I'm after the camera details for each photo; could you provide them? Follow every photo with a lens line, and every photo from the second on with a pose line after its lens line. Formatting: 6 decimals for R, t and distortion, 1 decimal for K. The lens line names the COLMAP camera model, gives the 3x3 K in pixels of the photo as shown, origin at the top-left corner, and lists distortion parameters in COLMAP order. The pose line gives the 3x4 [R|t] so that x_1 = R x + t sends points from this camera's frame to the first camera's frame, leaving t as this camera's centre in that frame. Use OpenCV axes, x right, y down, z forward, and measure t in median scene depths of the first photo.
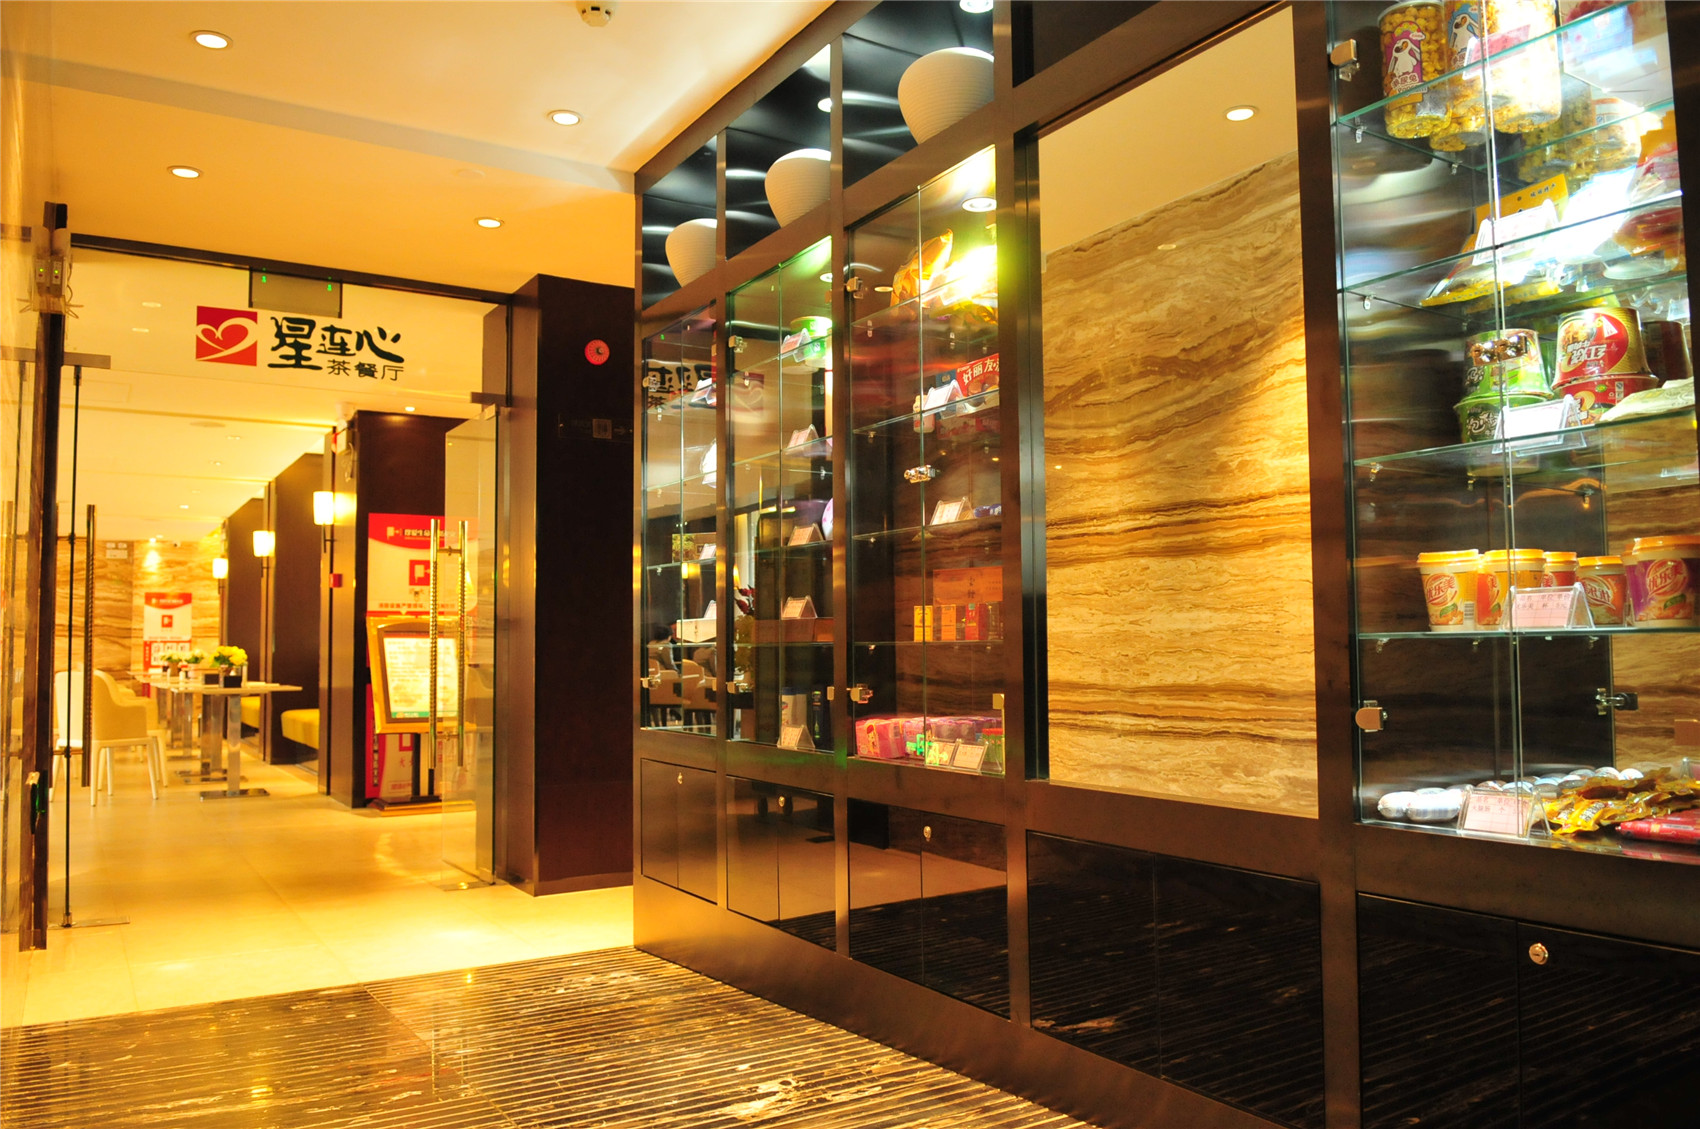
lens RADIAL K [[1283.6, 0, 849.0], [0, 1283.6, 569.6], [0, 0, 1]] dist [-0.011269, -0.006571]
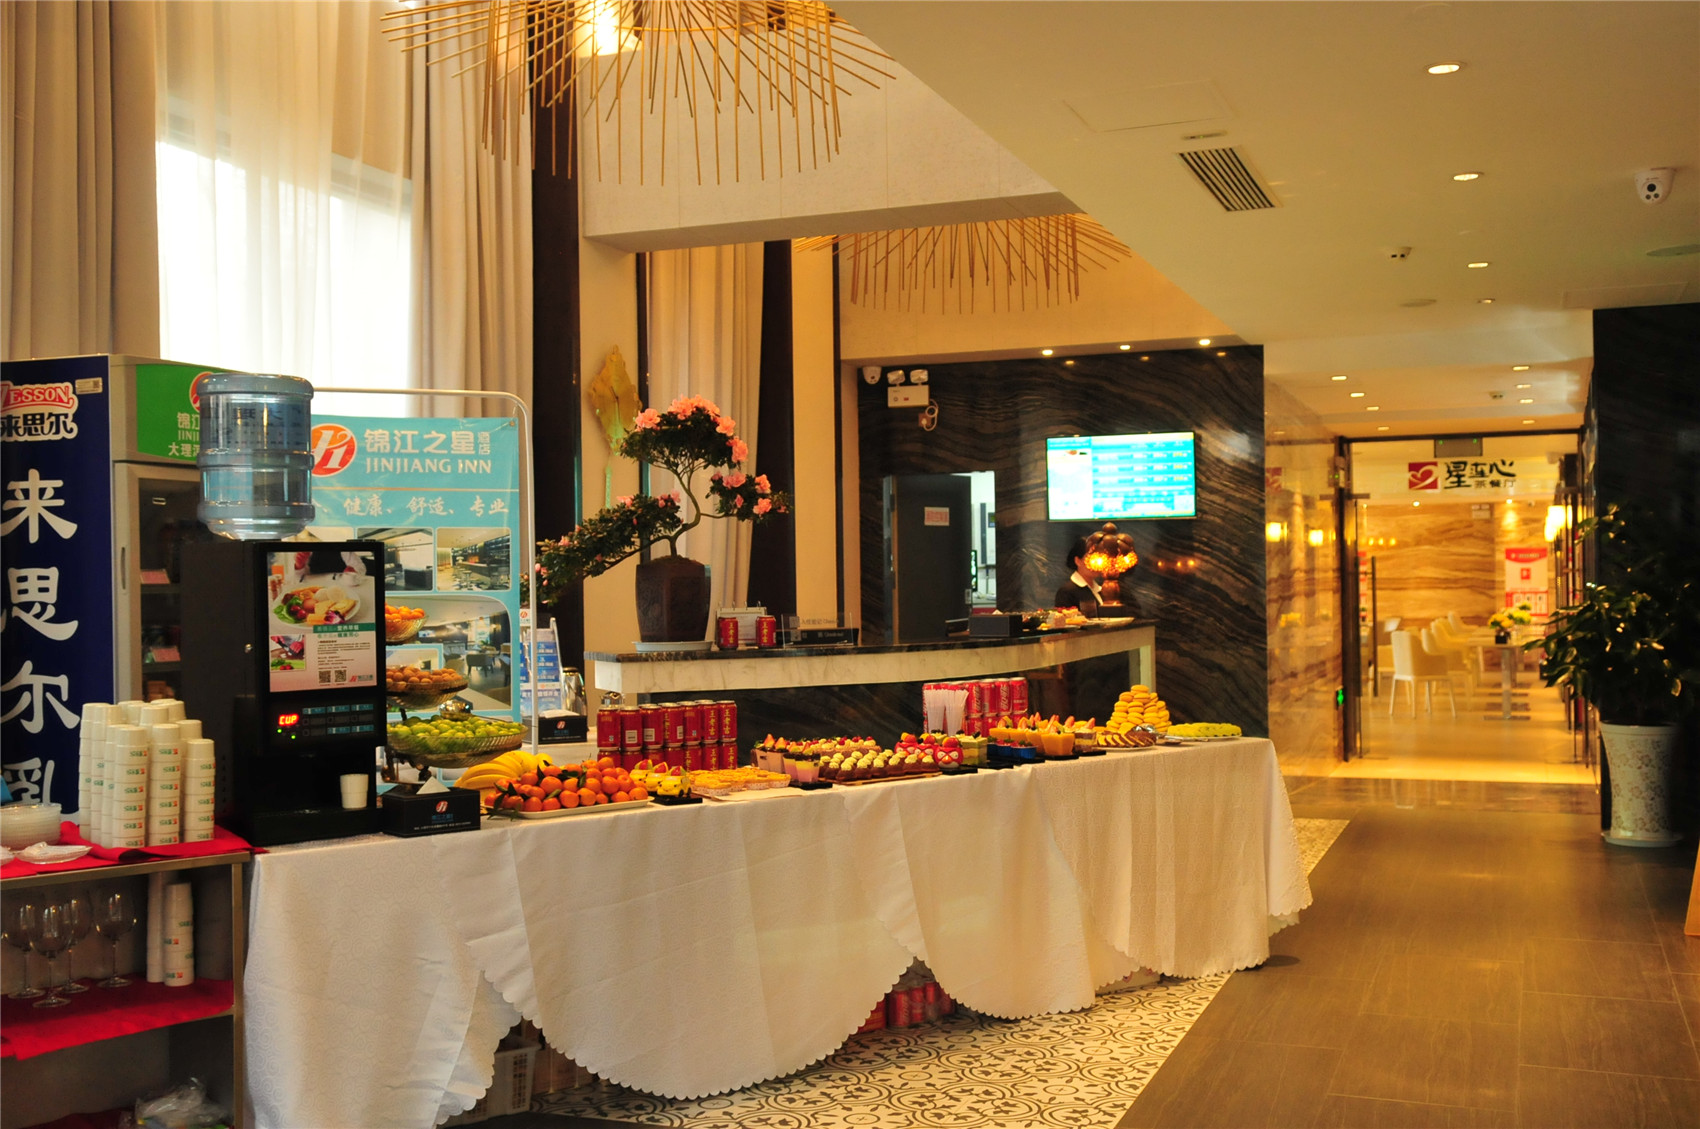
lens RADIAL K [[1866.6, 0, 849.9], [0, 1866.6, 569.1], [0, 0, 1]] dist [0.002547, 0.000000]
pose [[0.619010, 0.004712, -0.785369, 0.372399], [0.046849, 0.997980, 0.042913, -0.060821], [0.783985, -0.063358, 0.617539, -0.450211]]
